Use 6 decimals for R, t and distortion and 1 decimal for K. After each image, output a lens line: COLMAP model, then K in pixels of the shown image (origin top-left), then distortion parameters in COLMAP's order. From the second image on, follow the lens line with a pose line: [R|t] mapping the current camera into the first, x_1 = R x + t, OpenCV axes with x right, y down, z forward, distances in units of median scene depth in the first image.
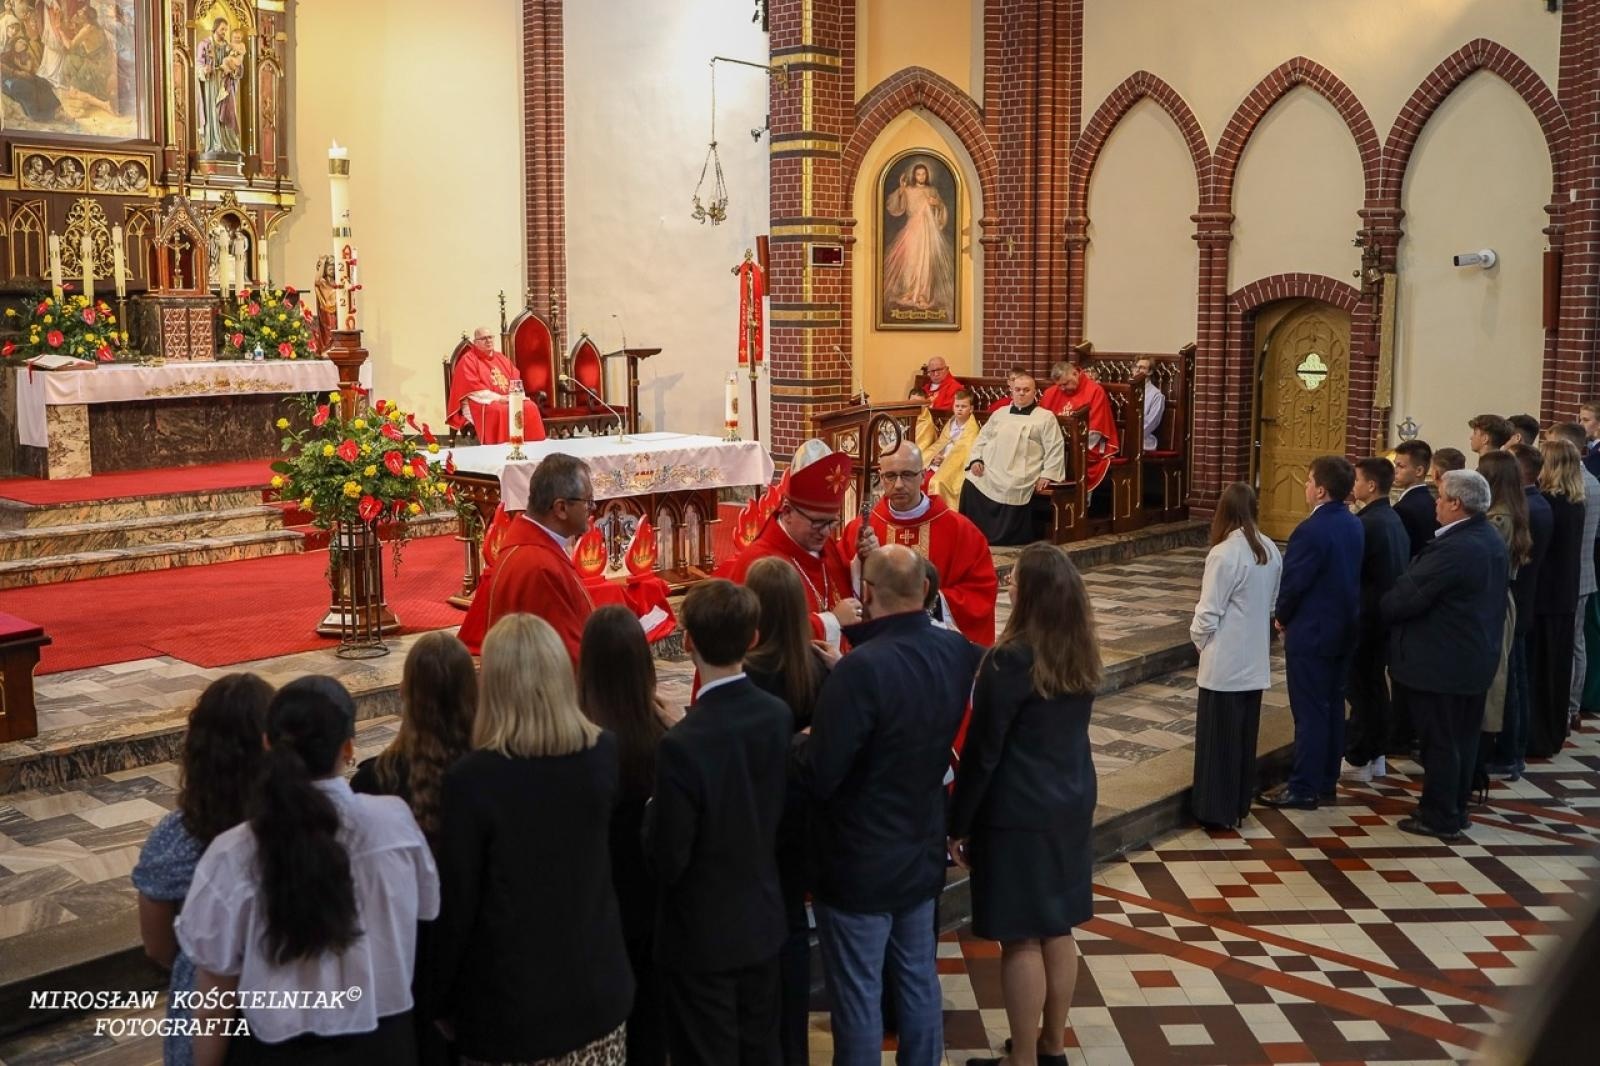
lens RADIAL K [[1594.6, 0, 800.0], [0, 1594.6, 533.0], [0, 0, 1]] dist [-0.068938, 0.016419]
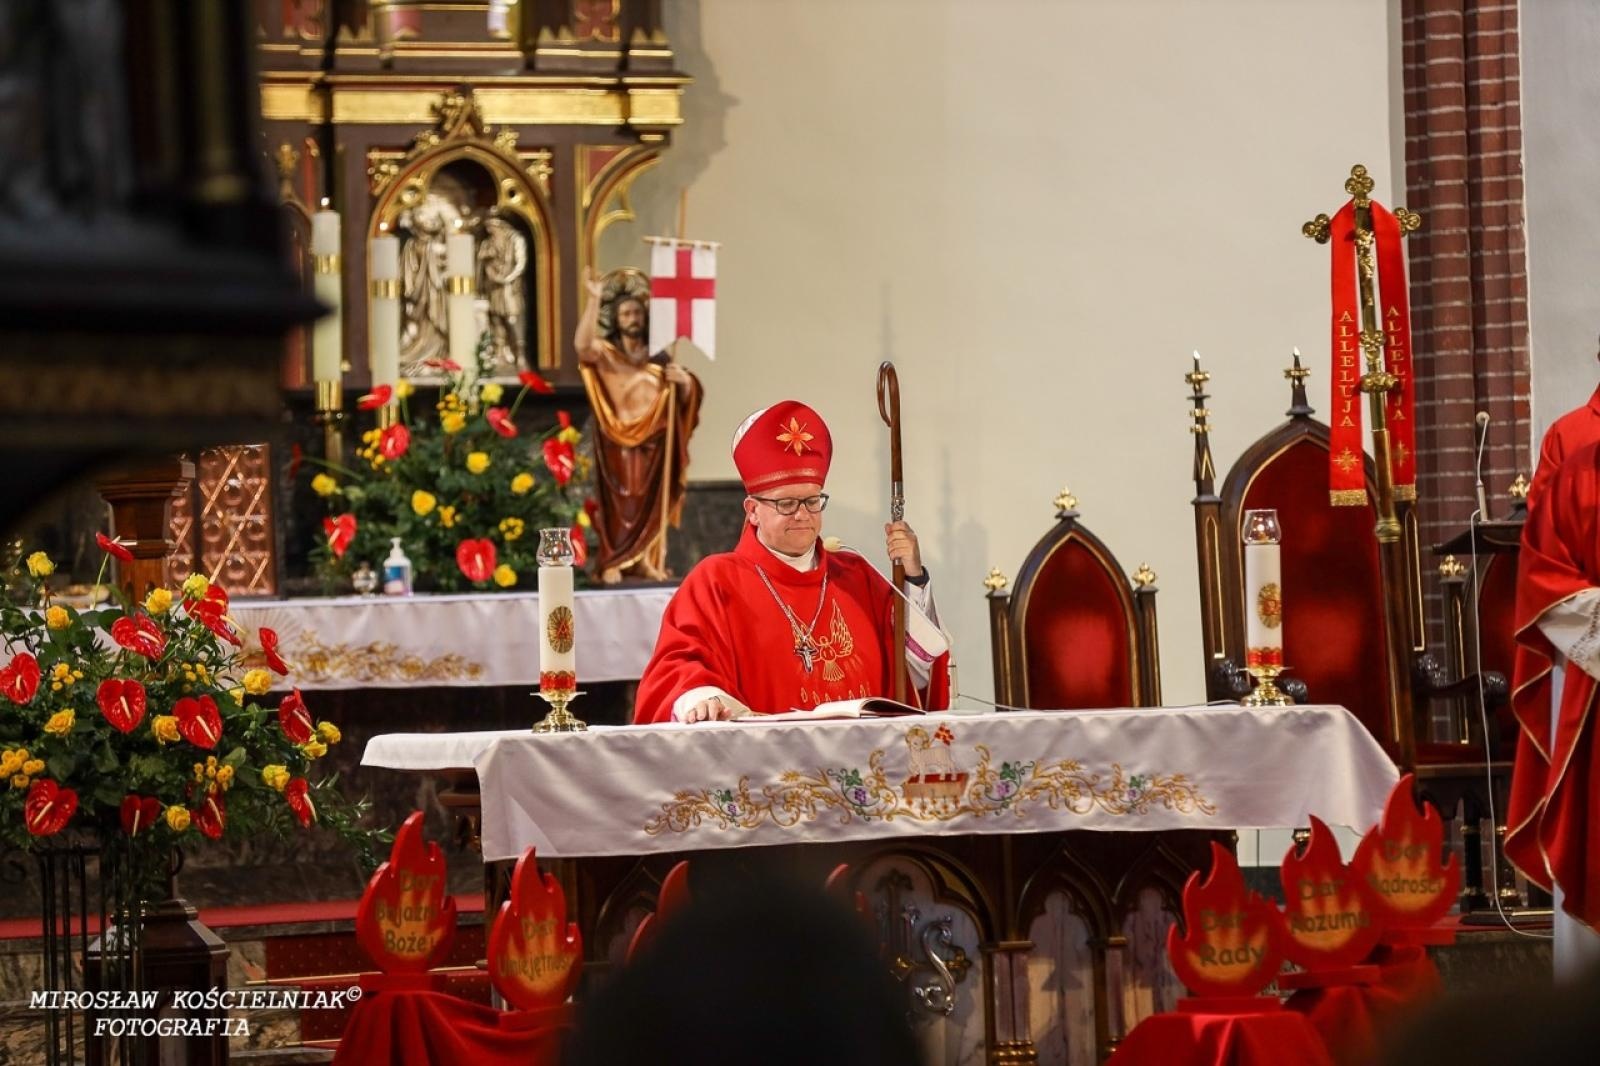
lens RADIAL K [[8539.4, 0, 800.0], [0, 8539.4, 533.0], [0, 0, 1]] dist [1.504869, -2.117581]
pose [[0.893695, -0.040673, -0.446827, 0.480418], [-0.028250, 0.988806, -0.146508, 0.124528], [0.447784, 0.143557, 0.882542, -0.487970]]
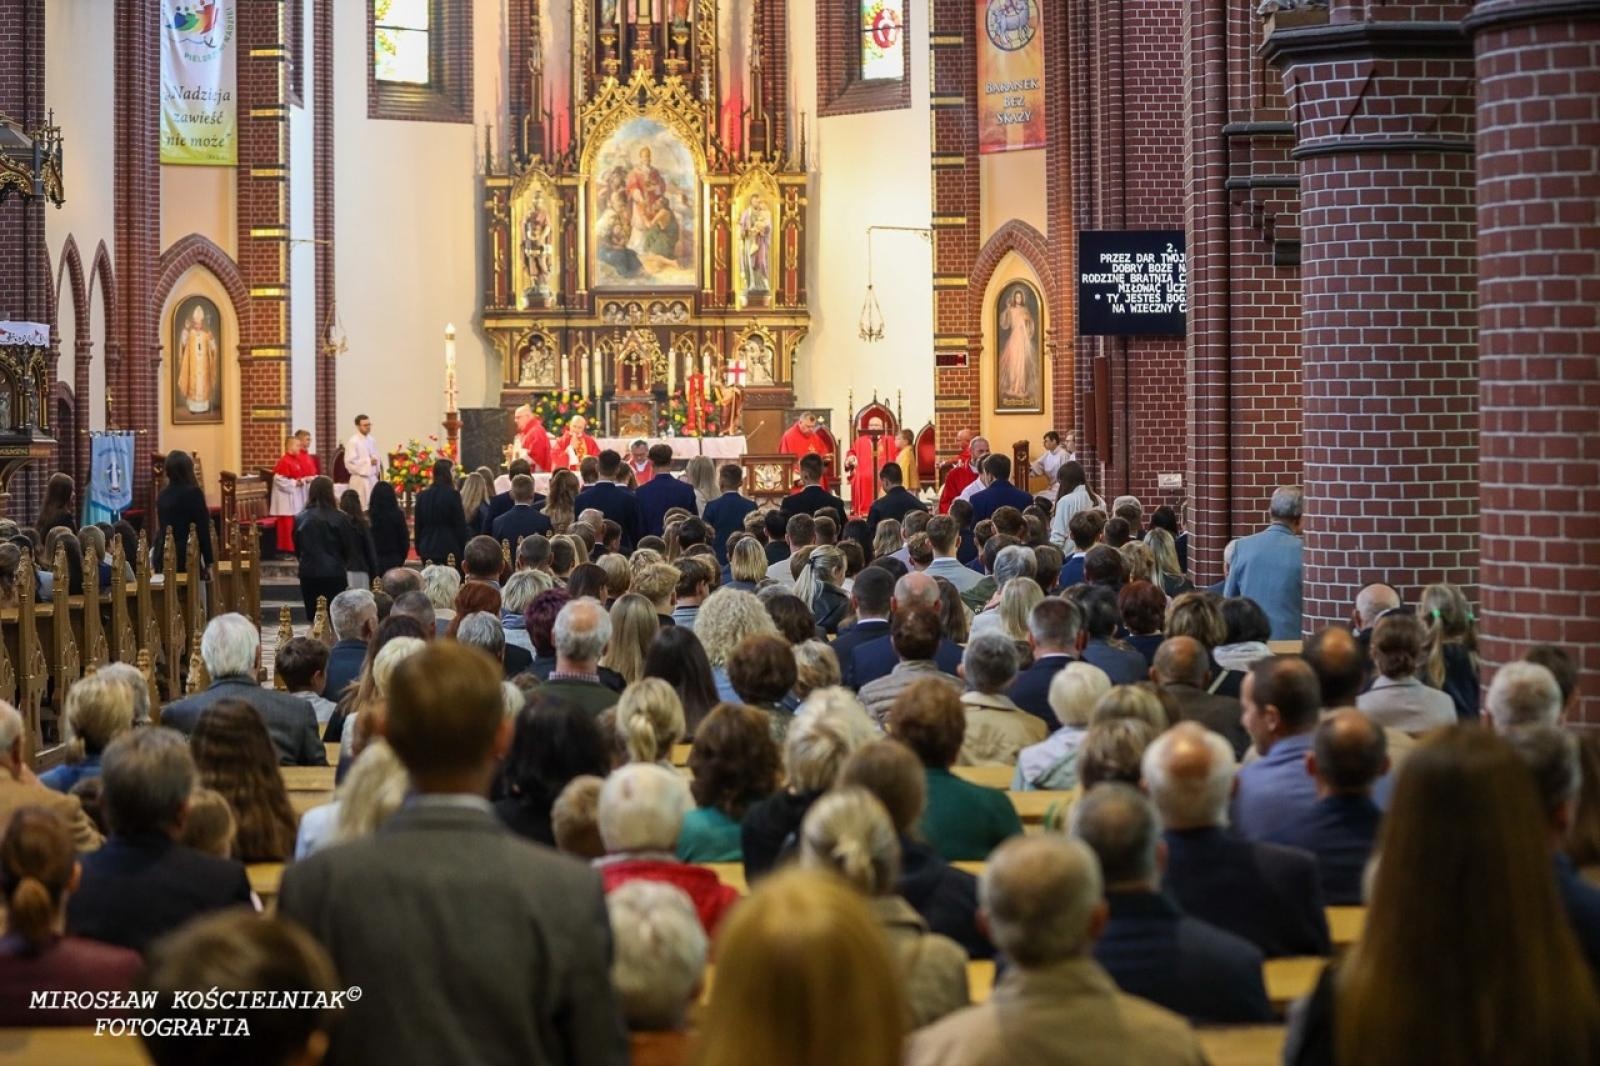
lens RADIAL K [[3332.2, 0, 800.0], [0, 3332.2, 533.0], [0, 0, 1]] dist [-0.315396, 0.061667]
pose [[0.666048, 0.015473, -0.745749, 1.905217], [-0.093903, 0.993570, -0.063253, 0.154201], [0.739975, 0.112157, 0.663218, -0.904907]]
